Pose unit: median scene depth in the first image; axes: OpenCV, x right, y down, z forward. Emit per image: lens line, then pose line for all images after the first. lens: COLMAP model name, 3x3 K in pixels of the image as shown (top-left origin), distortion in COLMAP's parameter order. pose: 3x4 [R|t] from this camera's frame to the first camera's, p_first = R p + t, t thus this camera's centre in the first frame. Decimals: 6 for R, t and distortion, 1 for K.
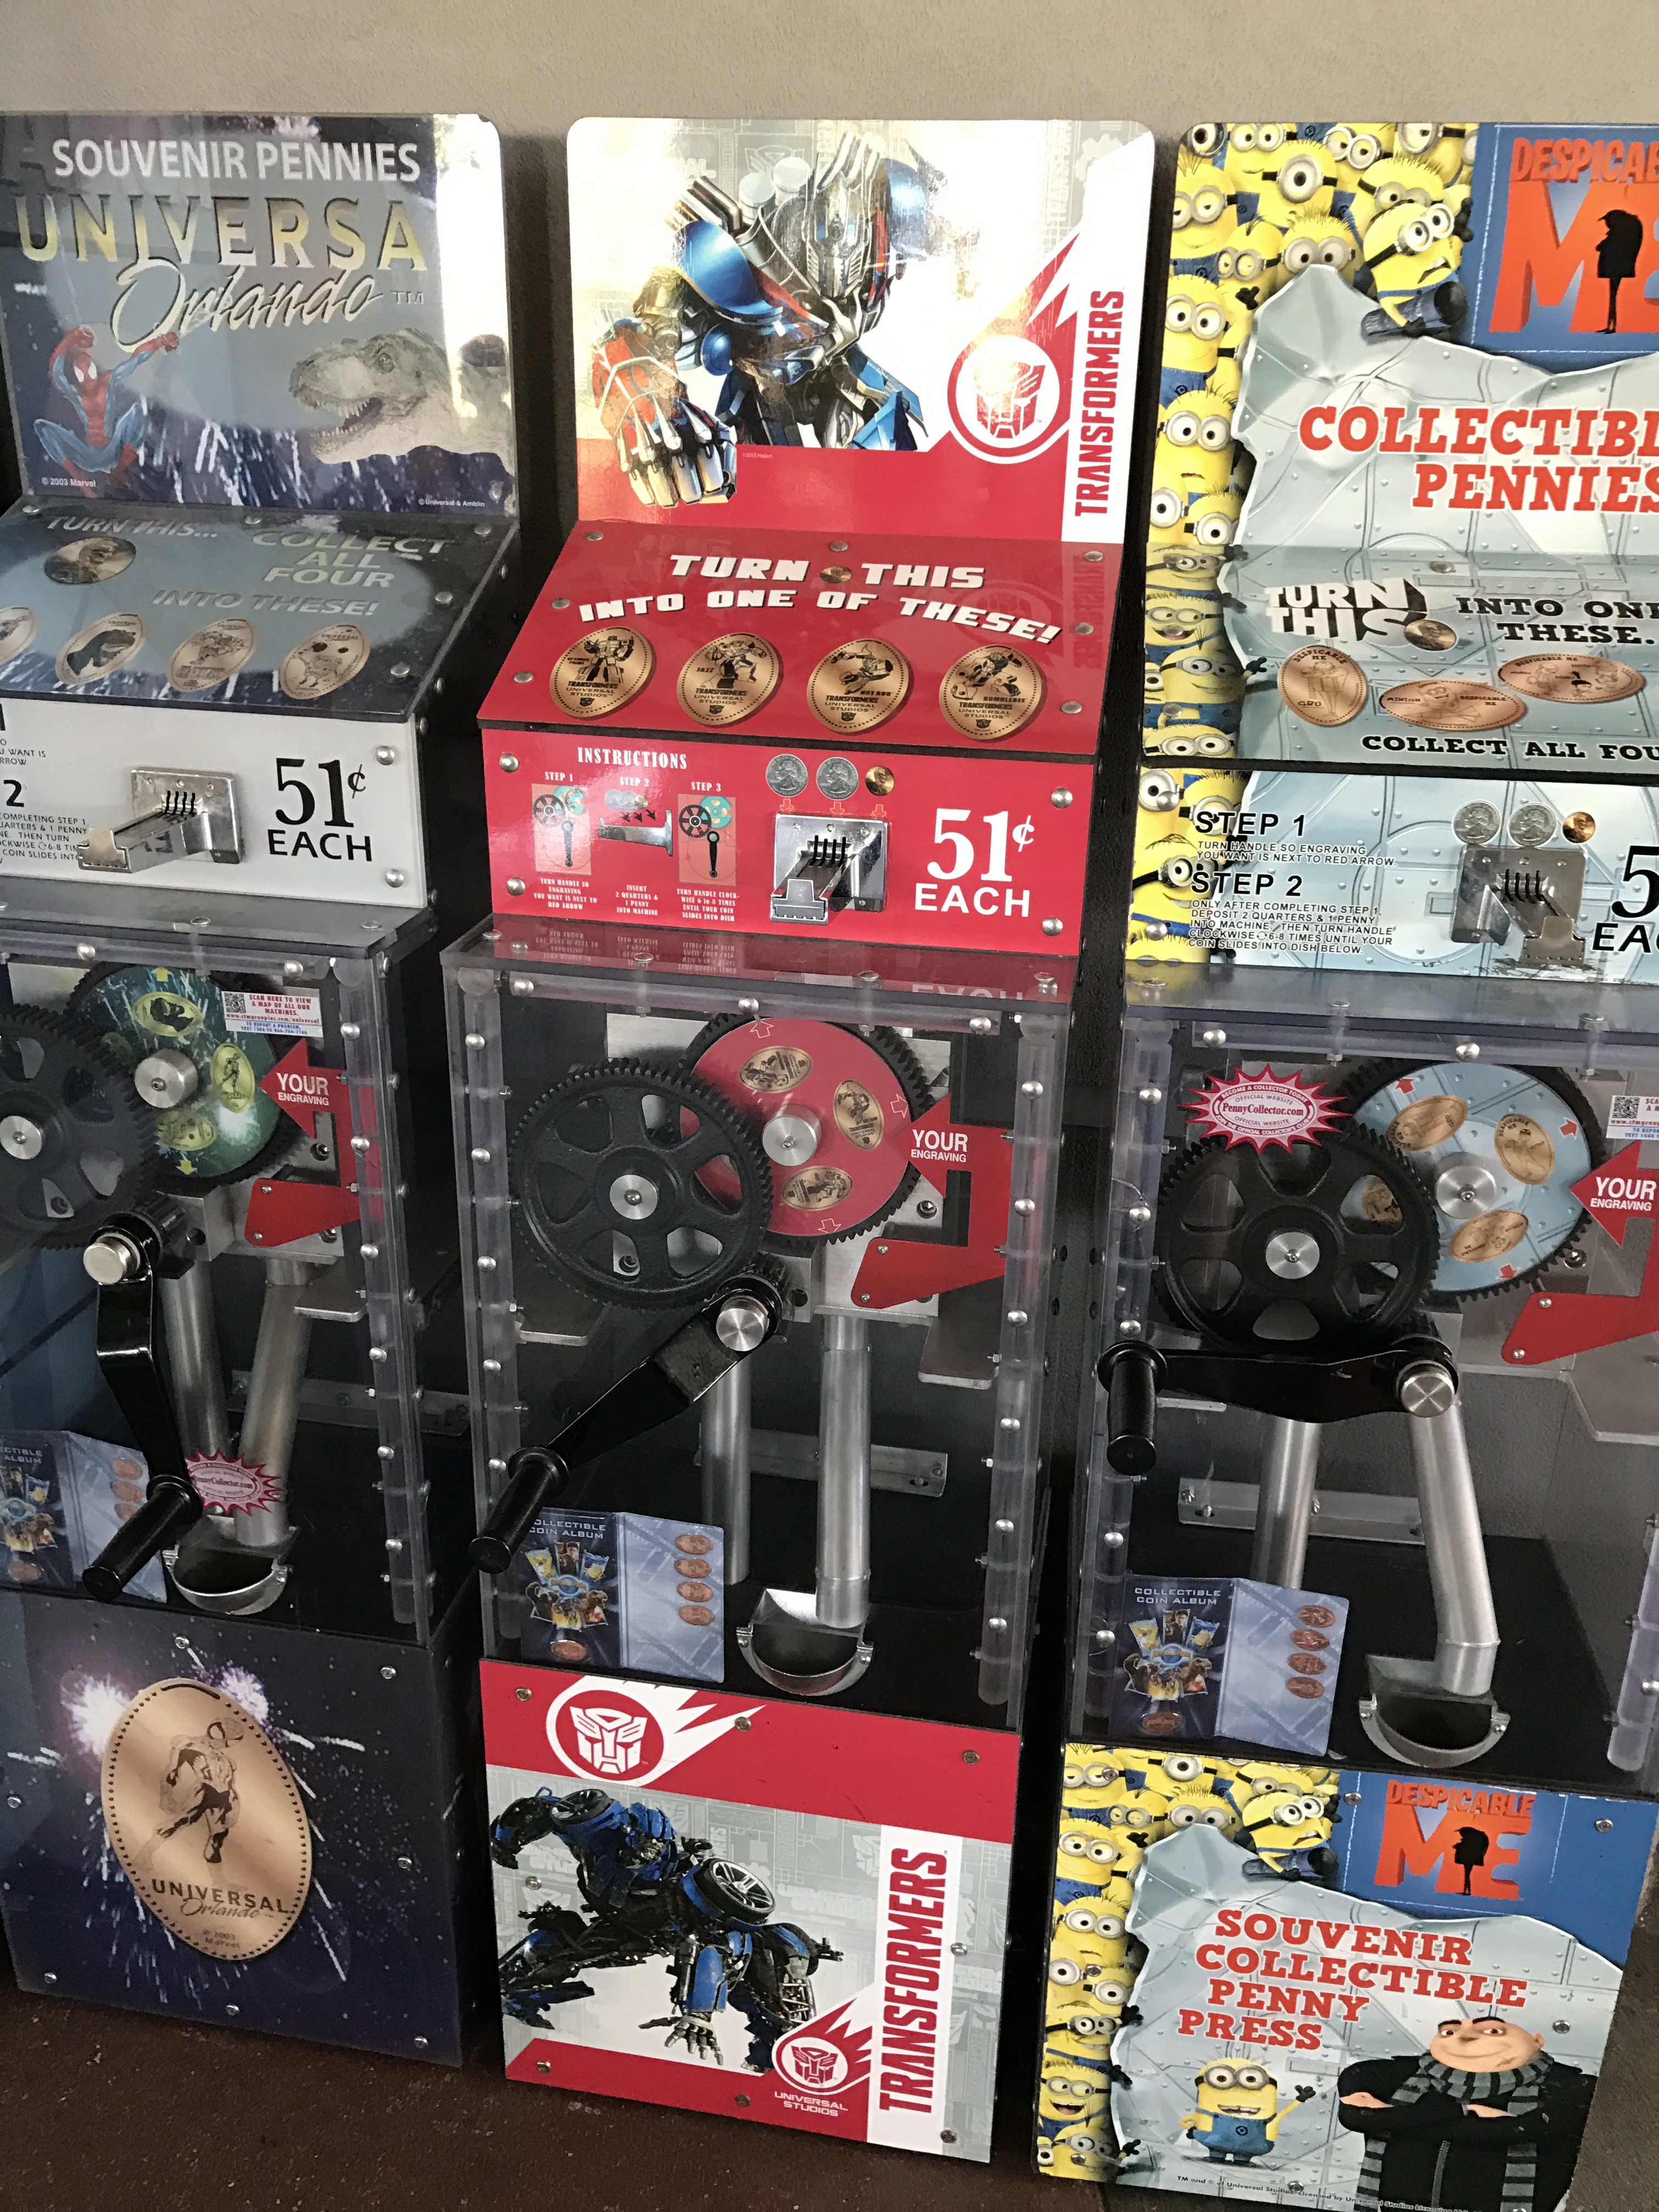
lens RADIAL K [[1823.3, 0, 881.9], [0, 1823.3, 1110.5], [0, 0, 1]] dist [0.024818, 0.011154]
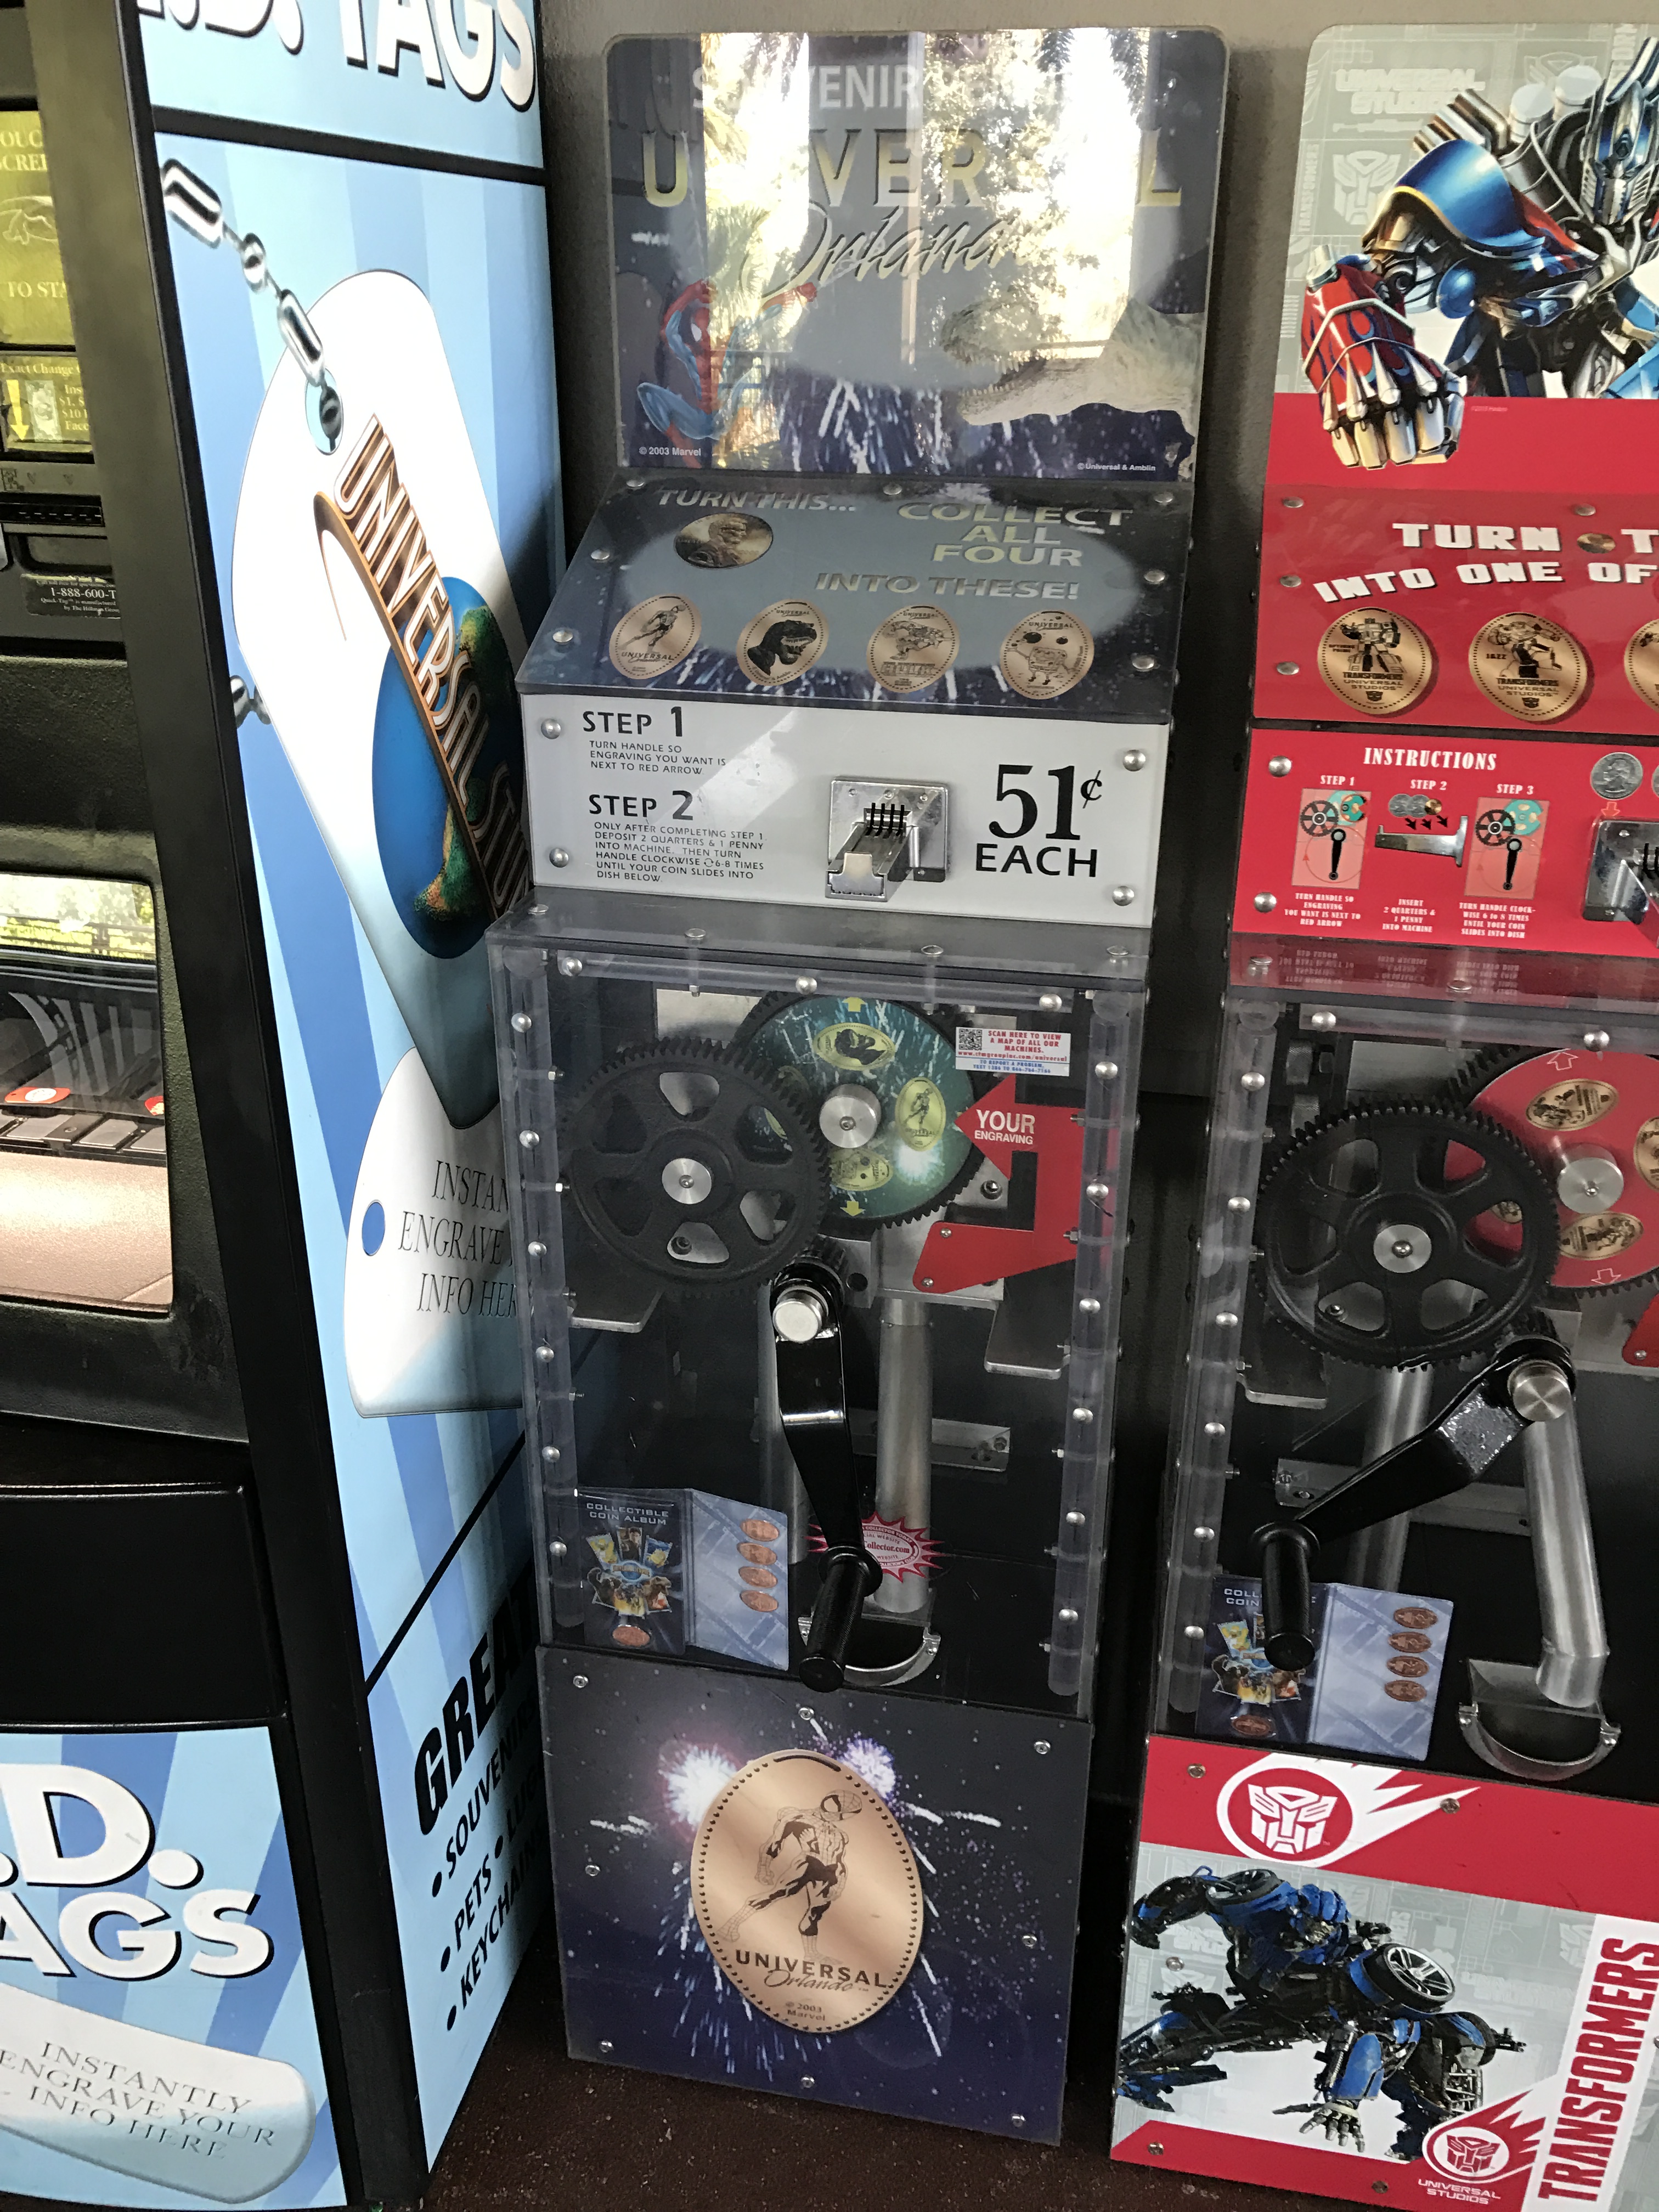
lens RADIAL K [[1823.3, 0, 859.3], [0, 1823.3, 1090.3], [0, 0, 1]] dist [0.024818, 0.011154]
pose [[0.999893, -0.012579, -0.007470, -0.367215], [0.012826, 0.999336, 0.034104, -0.059489], [0.007037, -0.034196, 0.999390, 0.092103]]
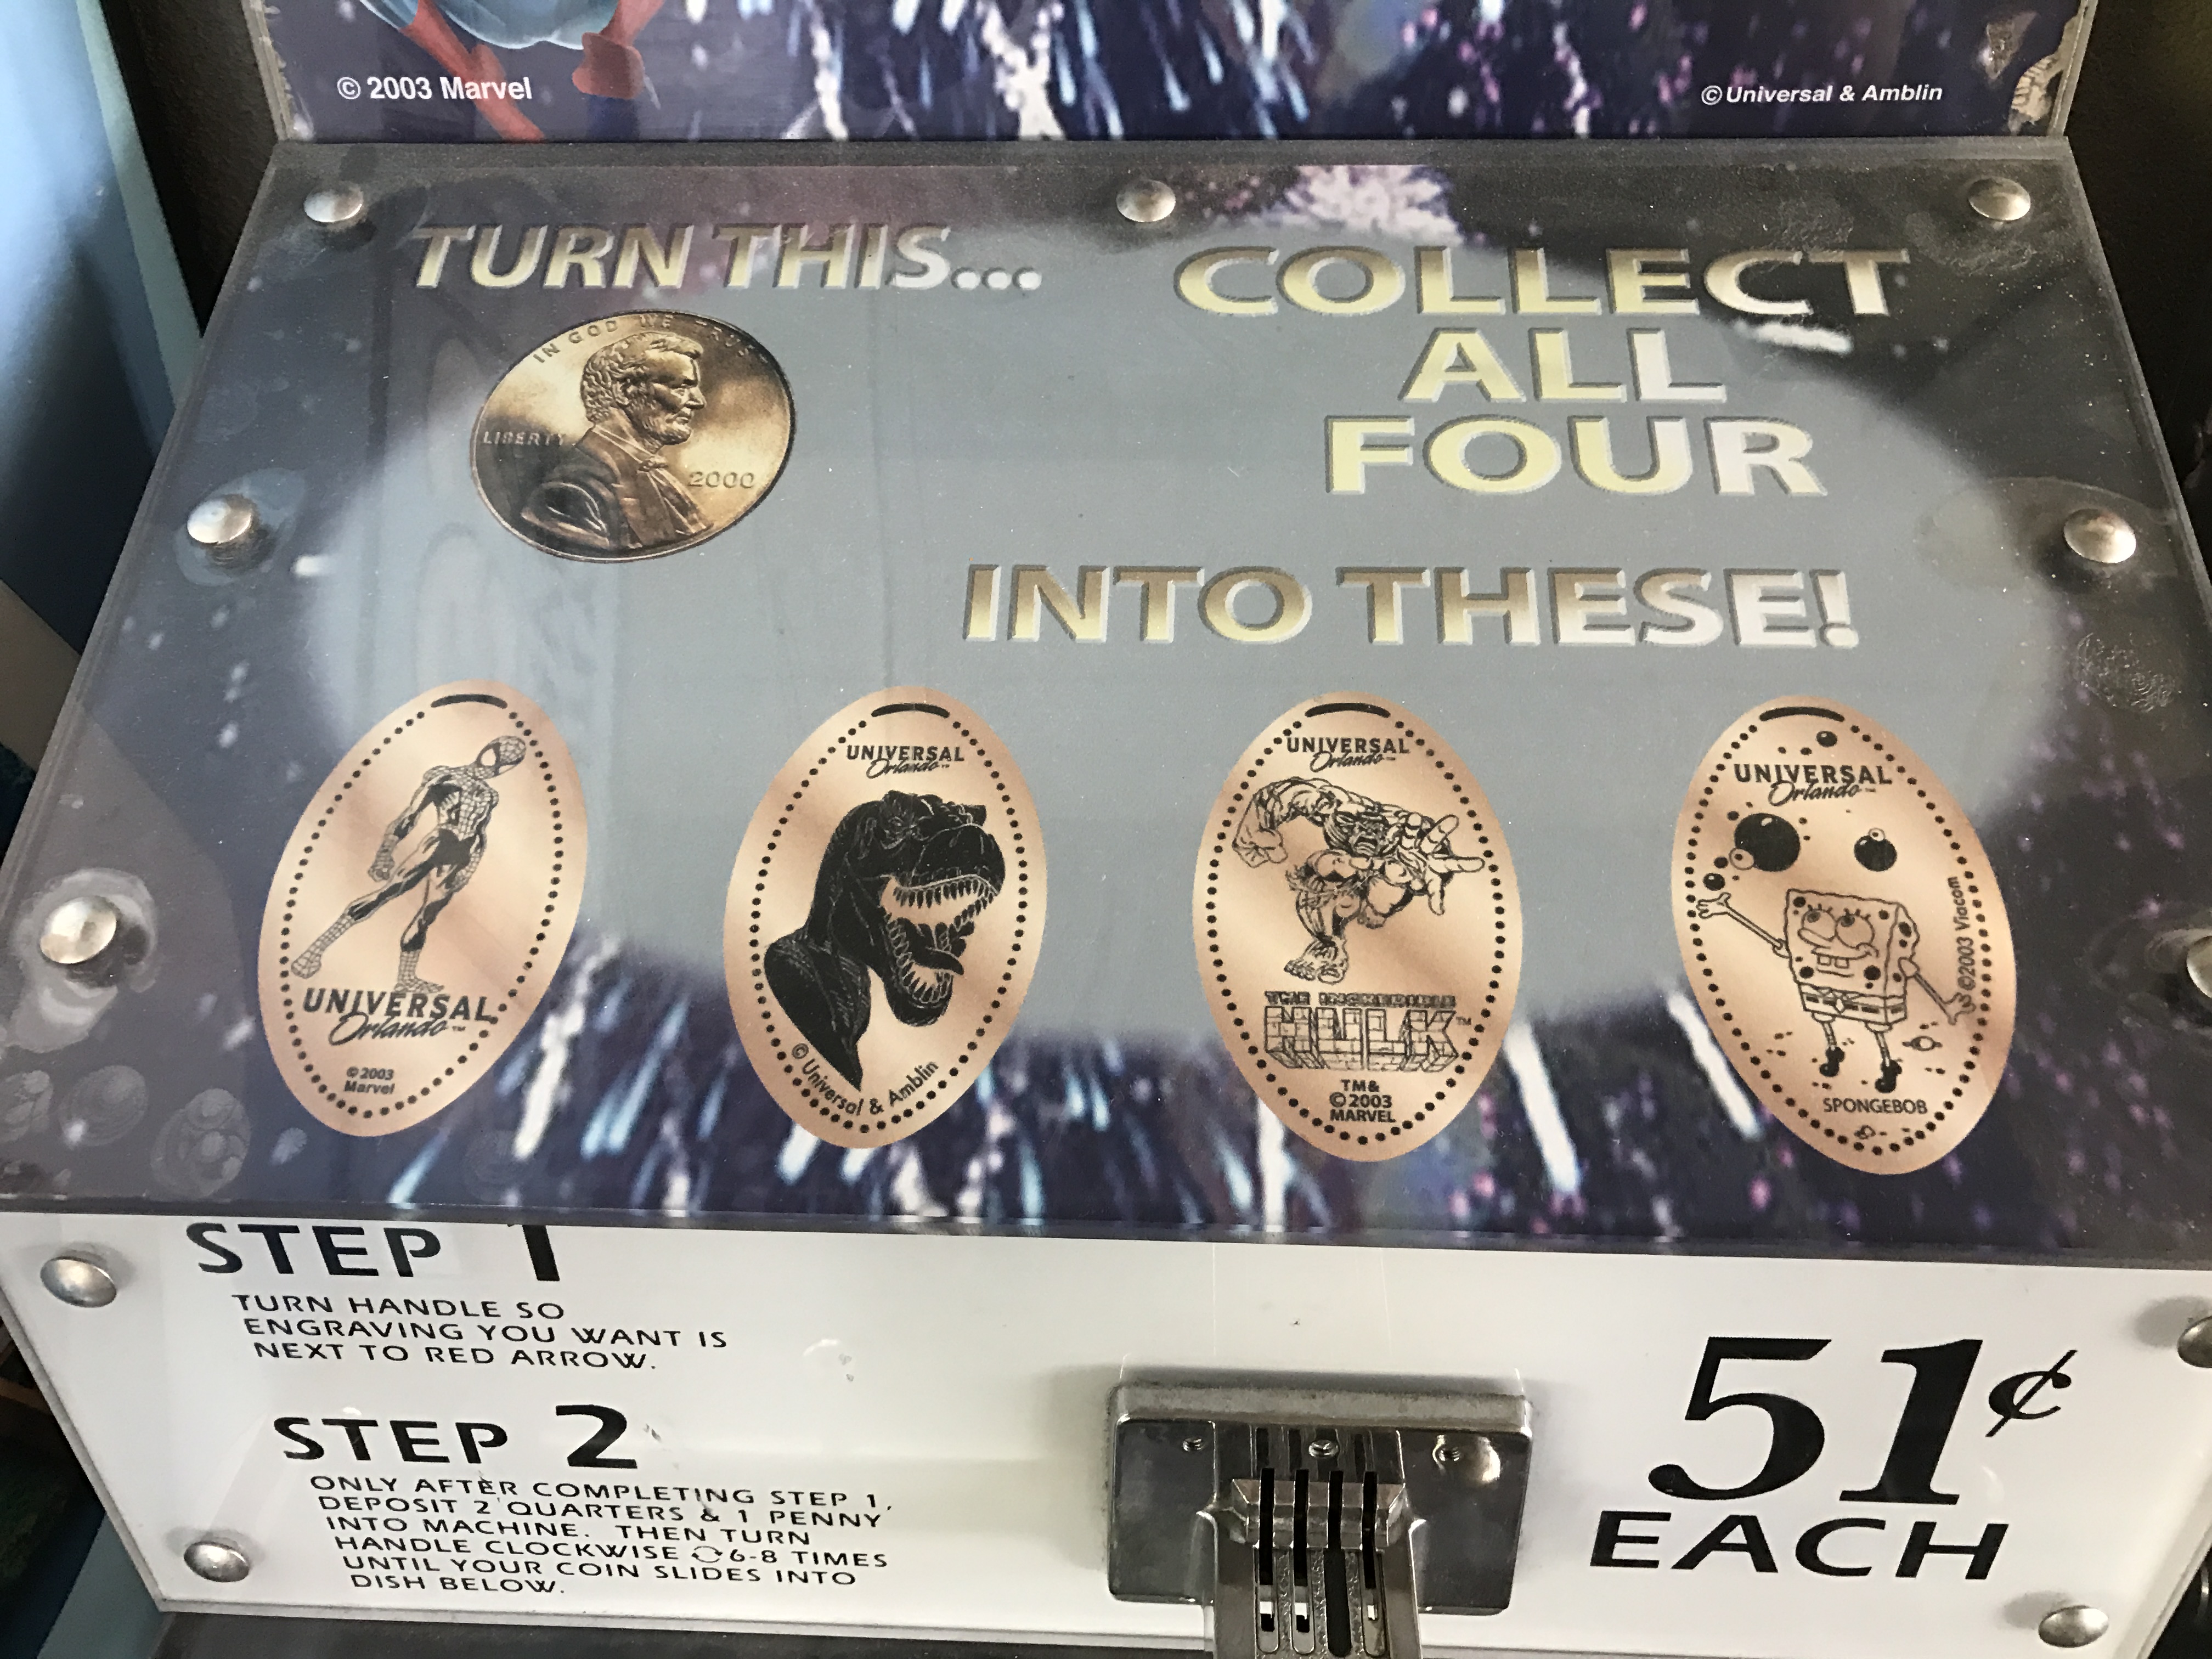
lens RADIAL K [[1823.3, 0, 1090.4], [0, 1823.3, 697.0], [0, 0, 1]] dist [0.024818, 0.011154]
pose [[0.989038, -0.111135, 0.097221, -0.400811], [0.089537, 0.974949, 0.203612, -0.315450], [-0.117414, -0.192676, 0.974213, 0.723975]]
